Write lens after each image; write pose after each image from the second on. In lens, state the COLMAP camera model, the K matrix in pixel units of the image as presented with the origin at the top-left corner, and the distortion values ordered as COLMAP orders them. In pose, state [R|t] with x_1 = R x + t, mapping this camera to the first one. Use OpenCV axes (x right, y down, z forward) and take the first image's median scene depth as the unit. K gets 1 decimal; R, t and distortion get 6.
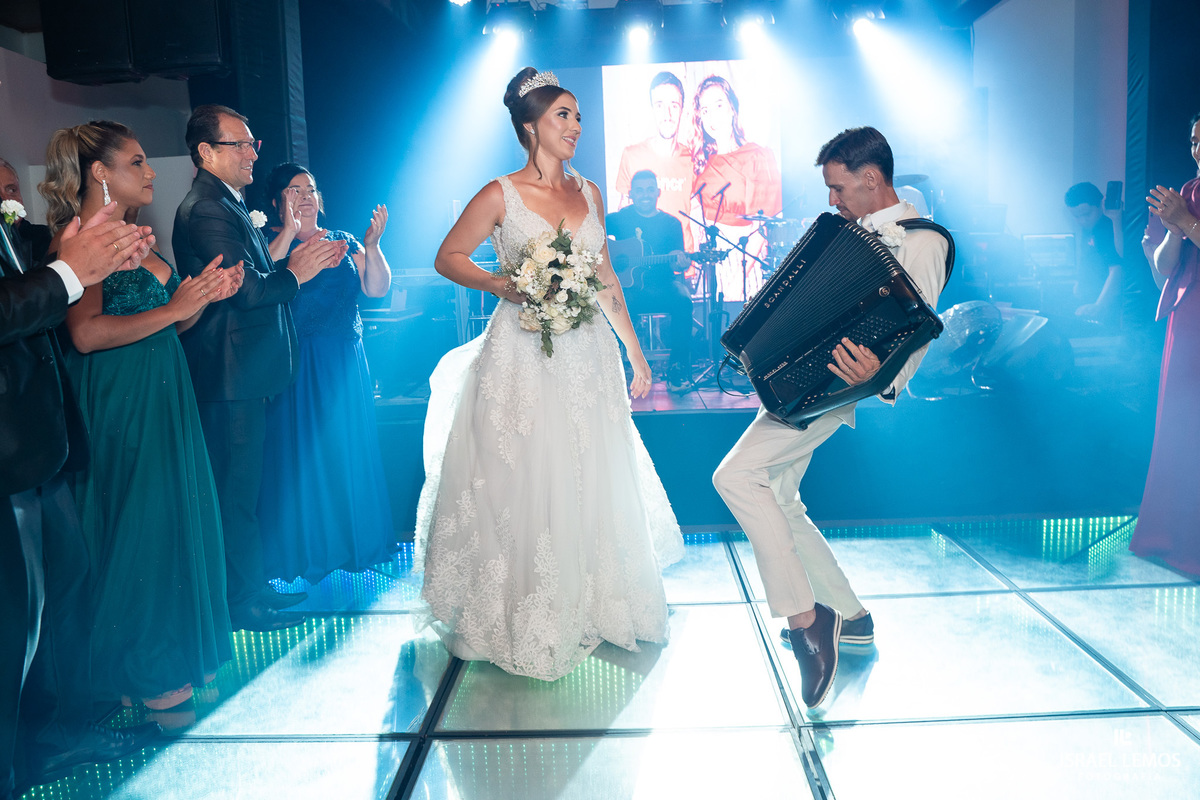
lens RADIAL K [[967.6, 0, 600.0], [0, 967.6, 400.0], [0, 0, 1]] dist [-0.119197, 0.088755]
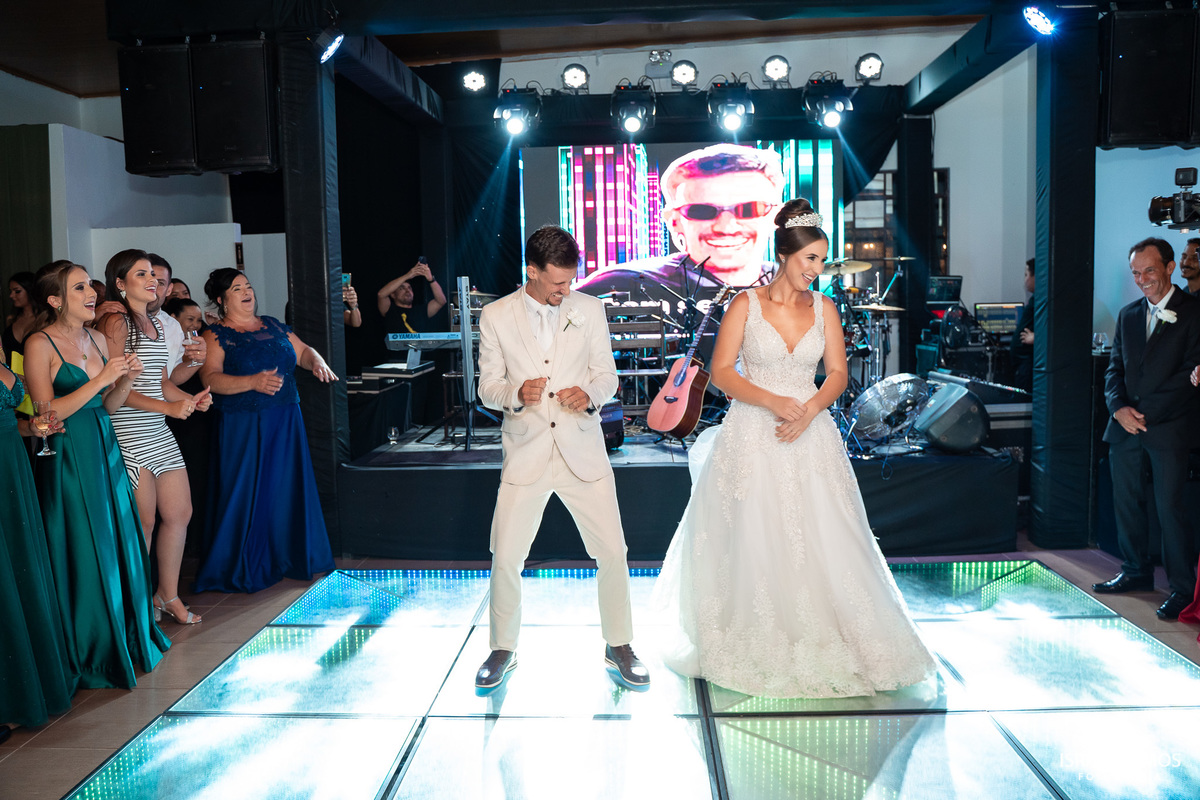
lens RADIAL K [[967.6, 0, 600.0], [0, 967.6, 400.0], [0, 0, 1]] dist [-0.119197, 0.088755]
pose [[0.999719, 0.019928, -0.012867, 0.046625], [-0.020338, 0.999262, -0.032582, -0.034251], [0.012208, 0.032834, 0.999386, -0.234869]]
